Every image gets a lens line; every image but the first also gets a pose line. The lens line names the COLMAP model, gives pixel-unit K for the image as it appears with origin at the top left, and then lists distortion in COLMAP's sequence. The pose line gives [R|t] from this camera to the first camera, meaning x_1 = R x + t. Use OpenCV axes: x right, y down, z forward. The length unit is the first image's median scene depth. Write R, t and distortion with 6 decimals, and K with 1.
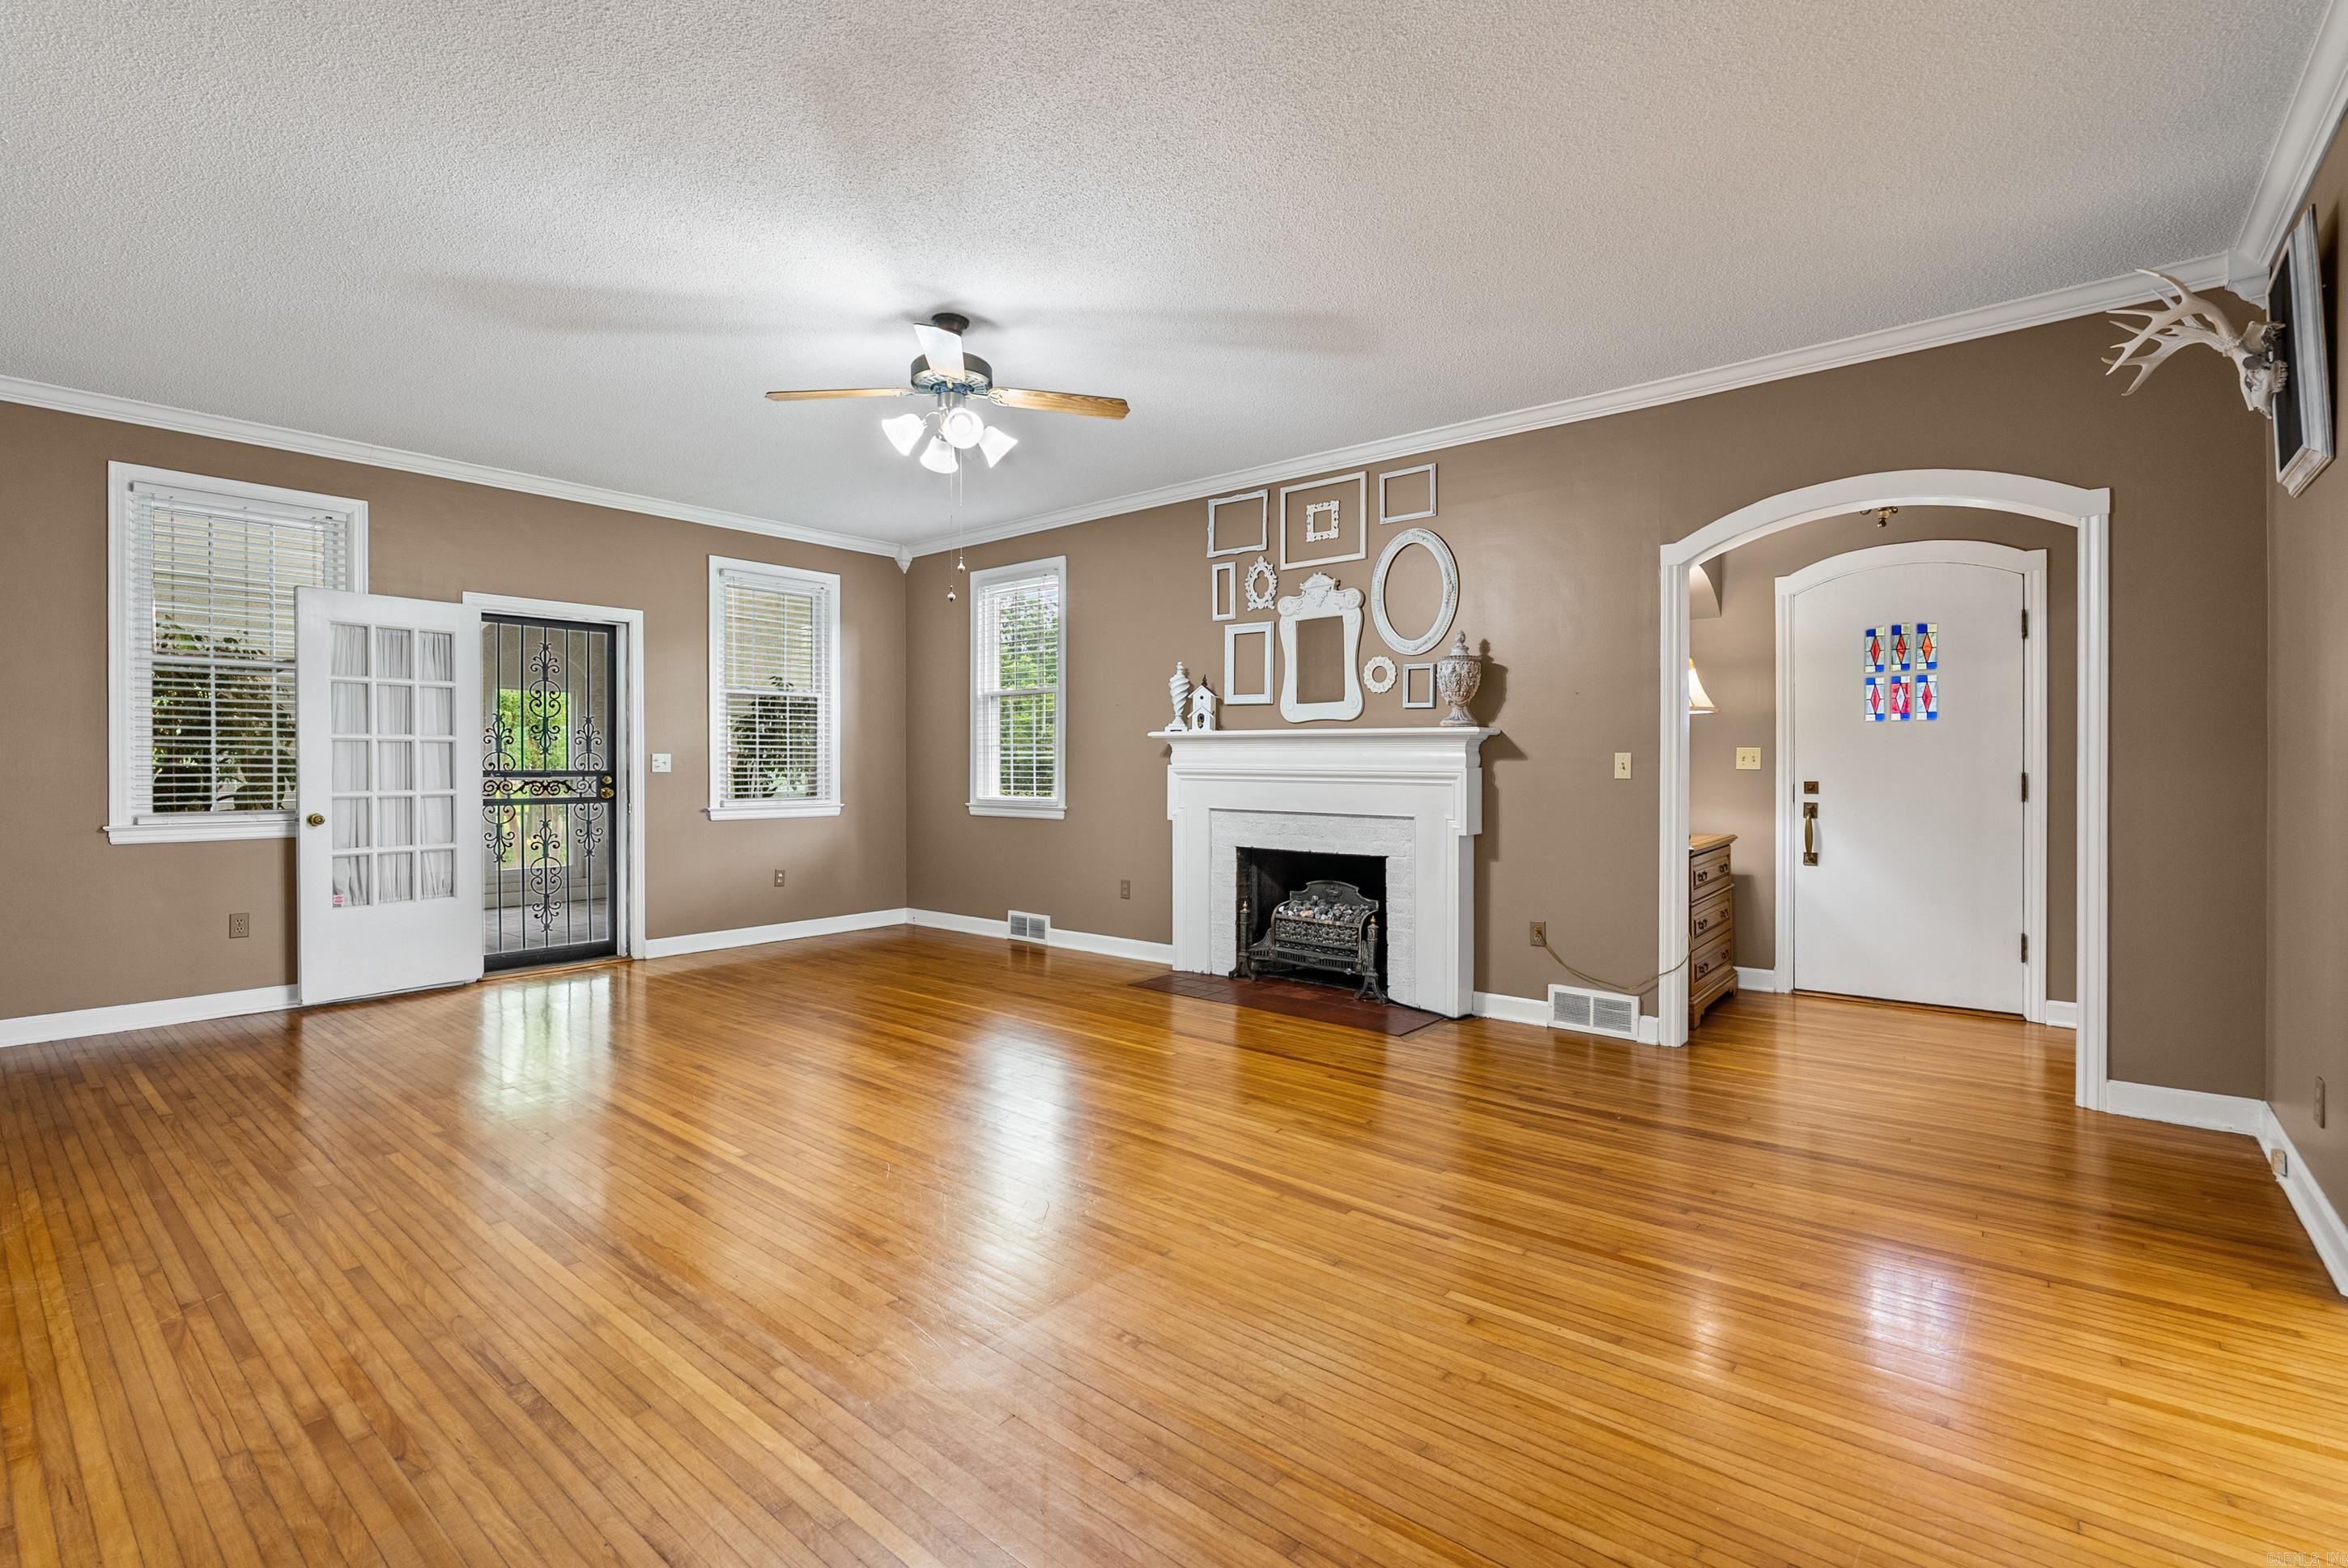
lens RADIAL K [[1077.9, 0, 1163.5], [0, 1077.9, 779.3], [0, 0, 1]] dist [-0.004625, 0.000104]
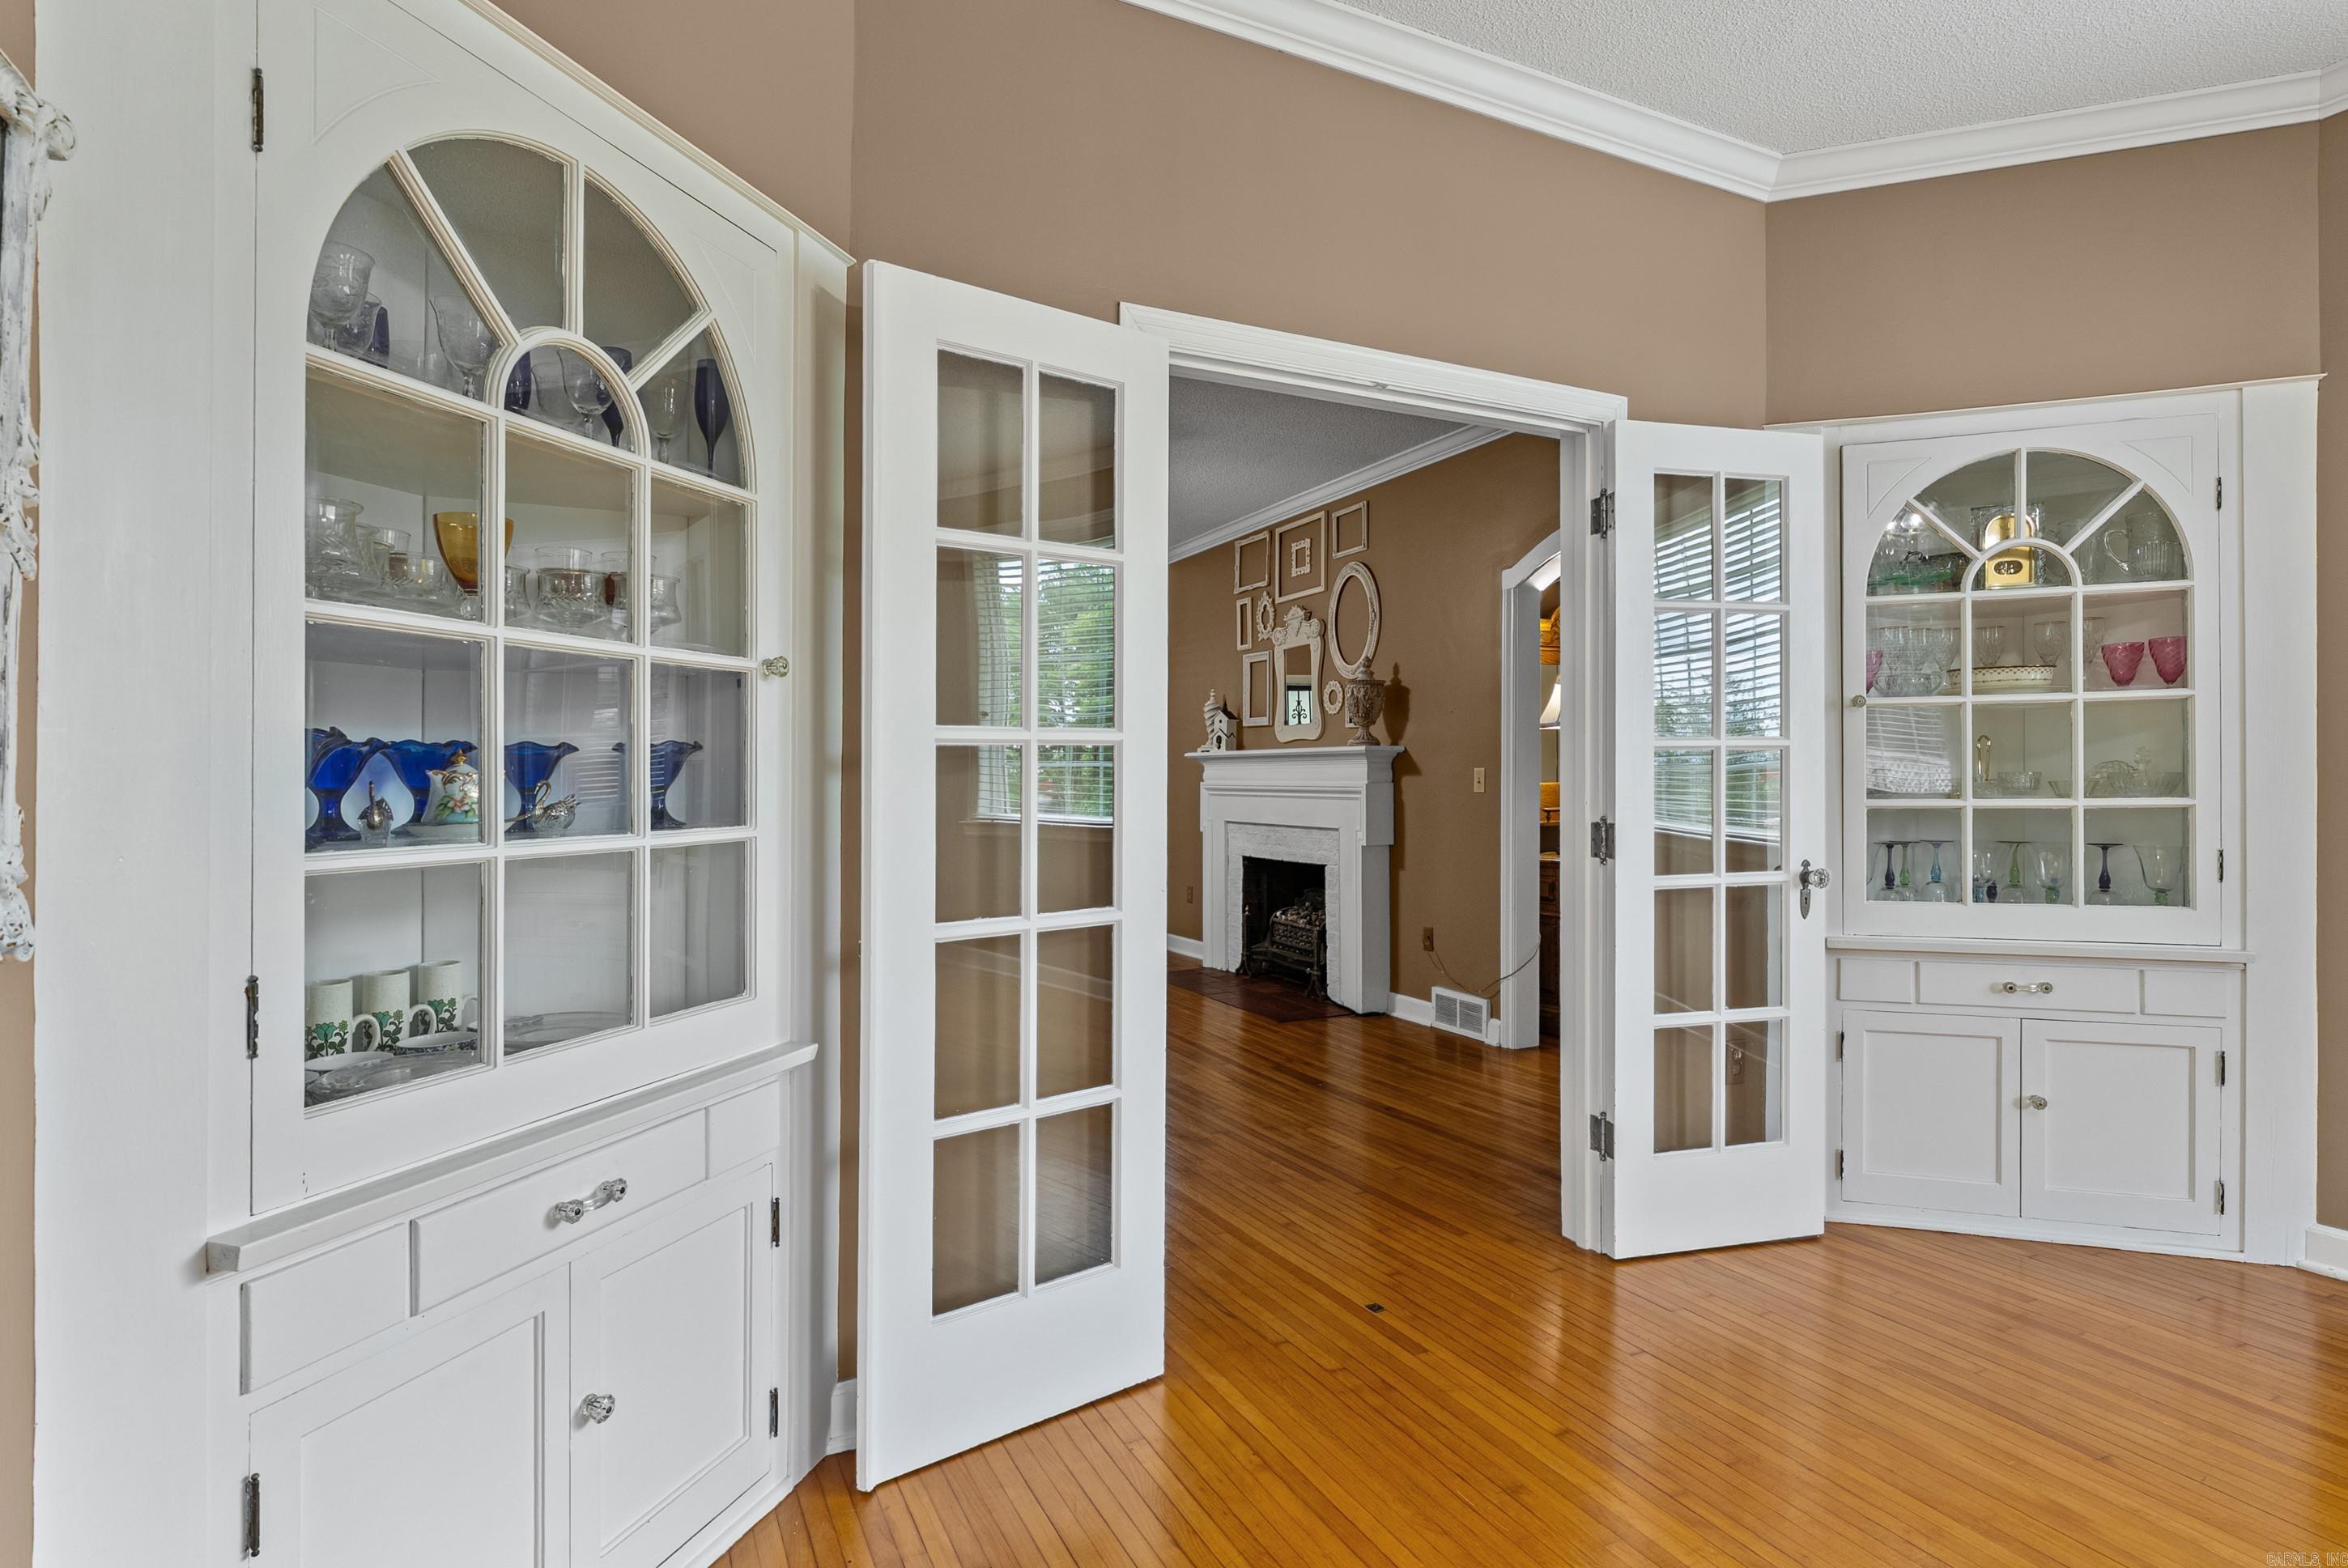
lens RADIAL K [[1199.5, 0, 1168.3], [0, 1199.5, 788.6], [0, 0, 1]] dist [-0.010997, 0.001121]
pose [[0.916358, -0.004103, -0.400339, 0.512568], [0.000216, 0.999952, -0.009752, 0.005651], [0.400360, 0.008850, 0.916315, -0.163455]]
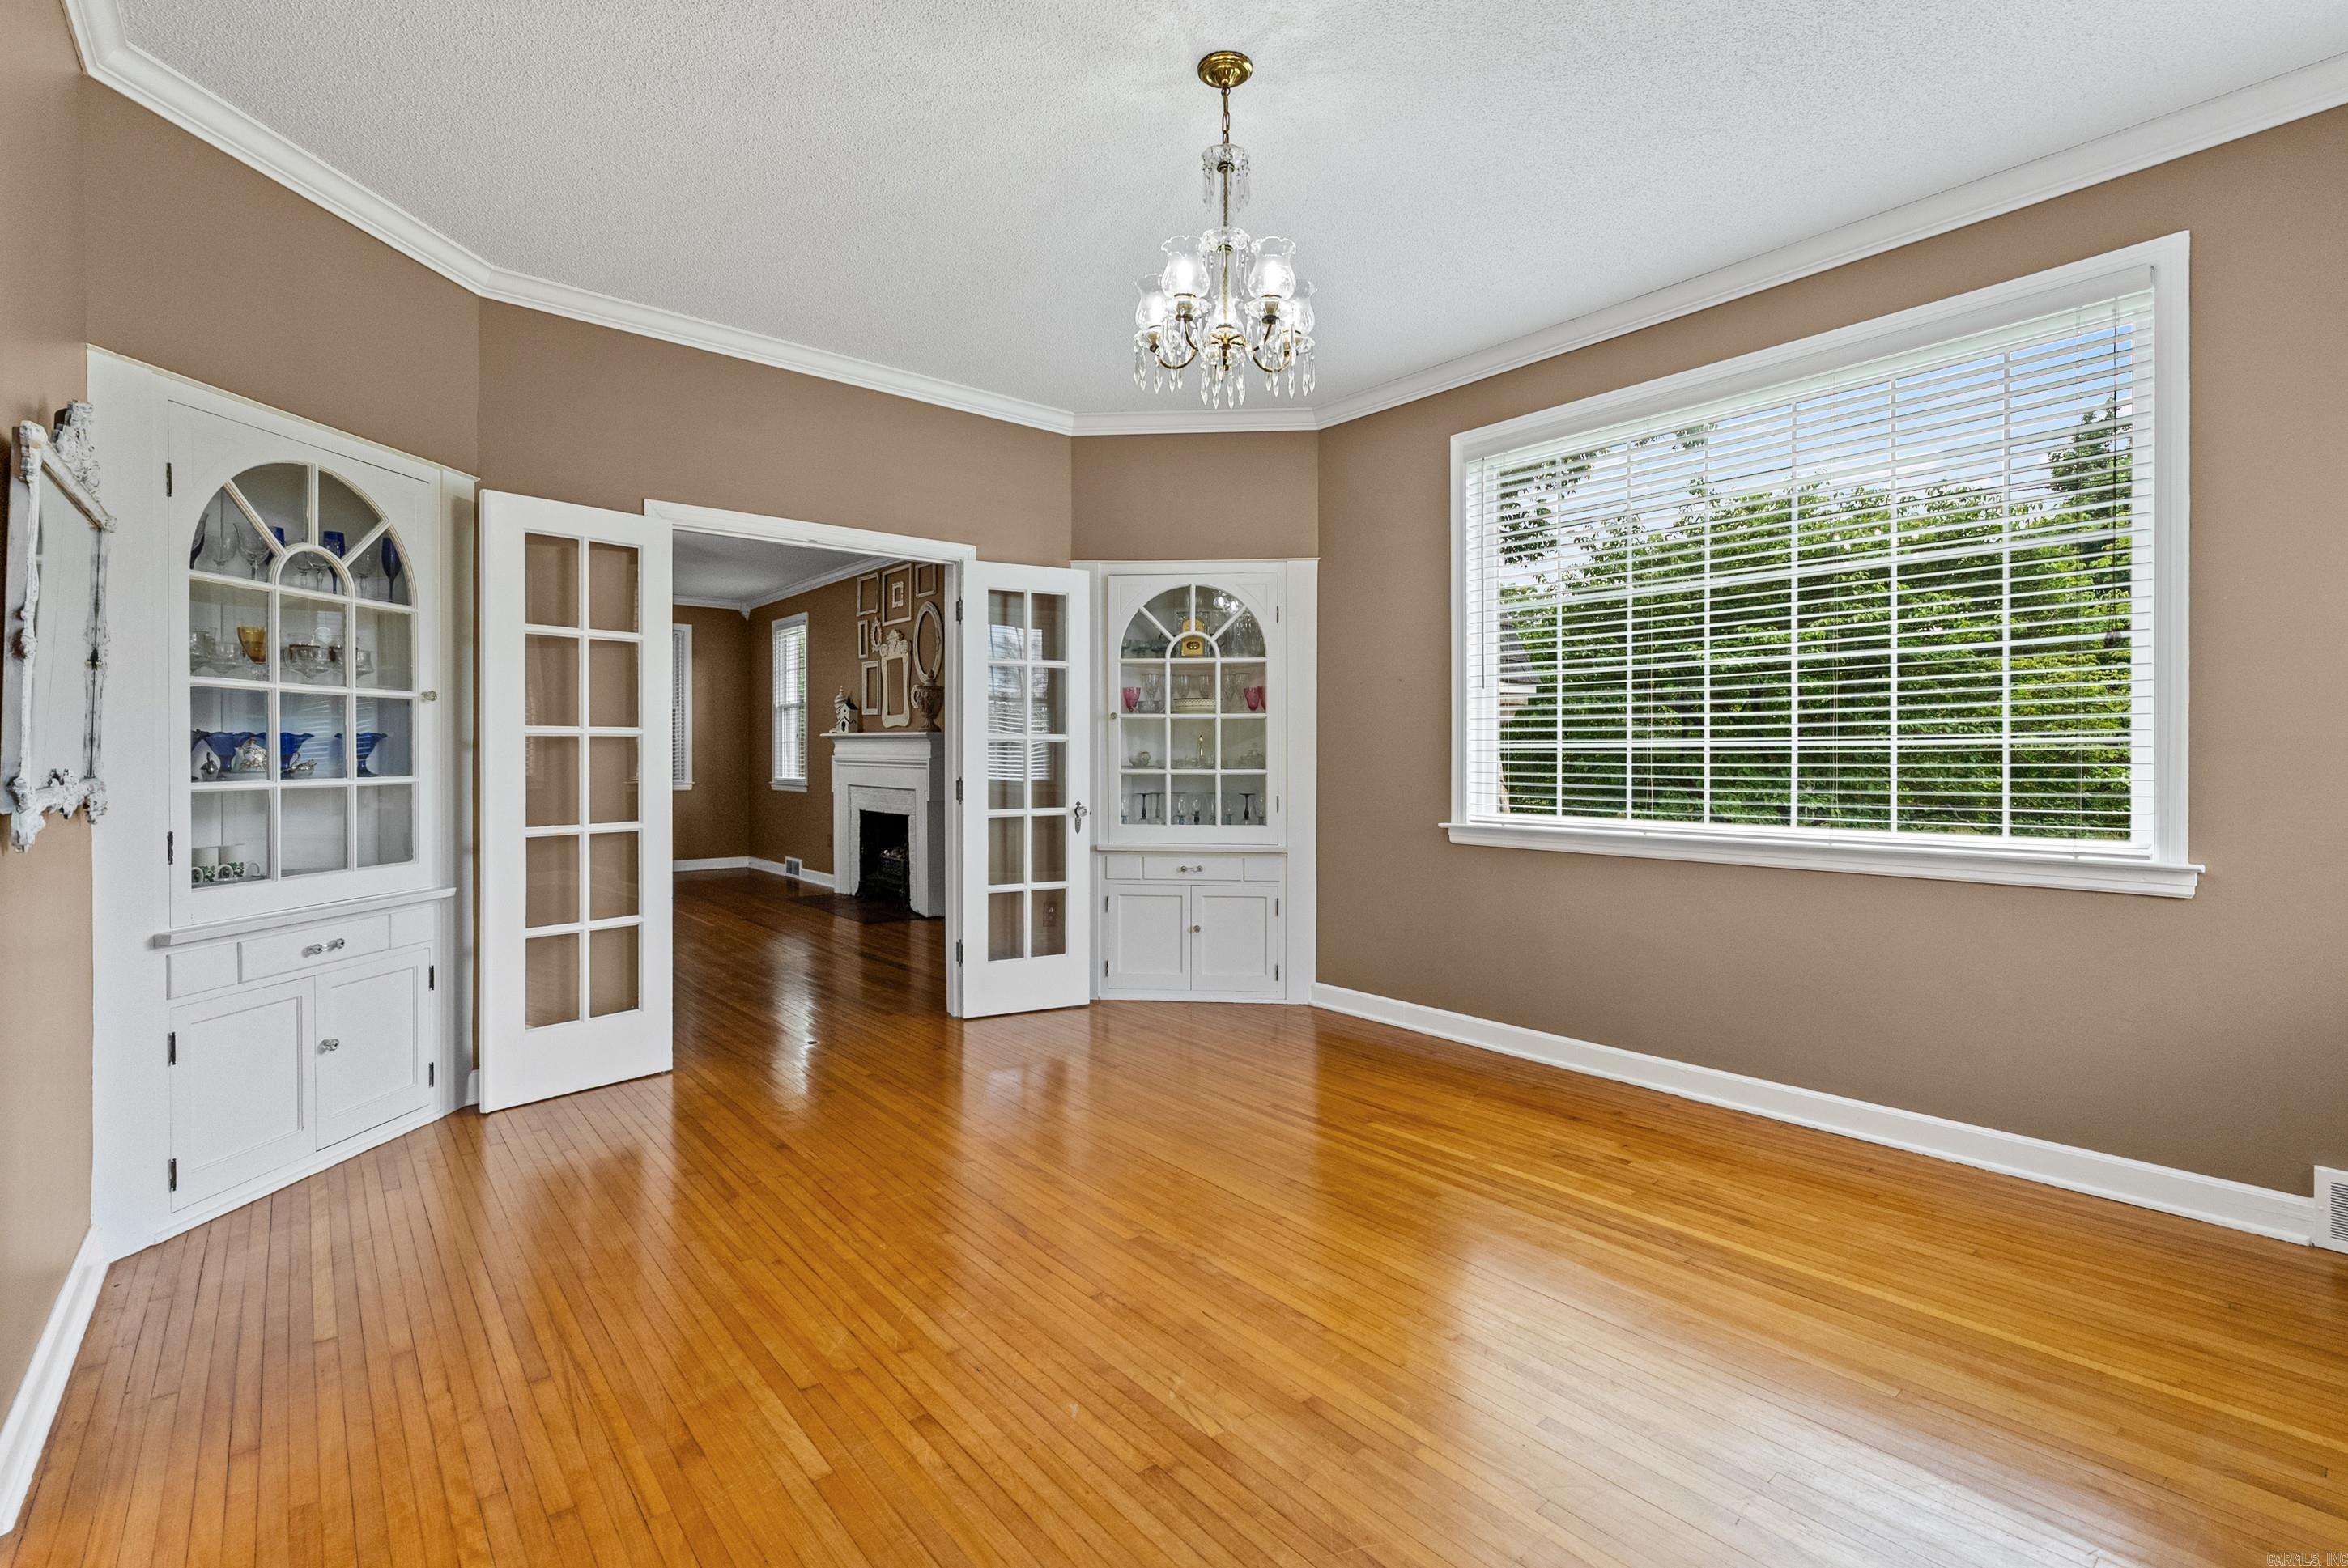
lens RADIAL K [[1077.9, 0, 1182.4], [0, 1077.9, 785.7], [0, 0, 1]] dist [-0.004625, 0.000104]
pose [[0.985826, 0.008299, -0.167566, 0.802506], [-0.006426, 0.999911, 0.011719, 0.008529], [0.167649, -0.010476, 0.985791, -0.430750]]
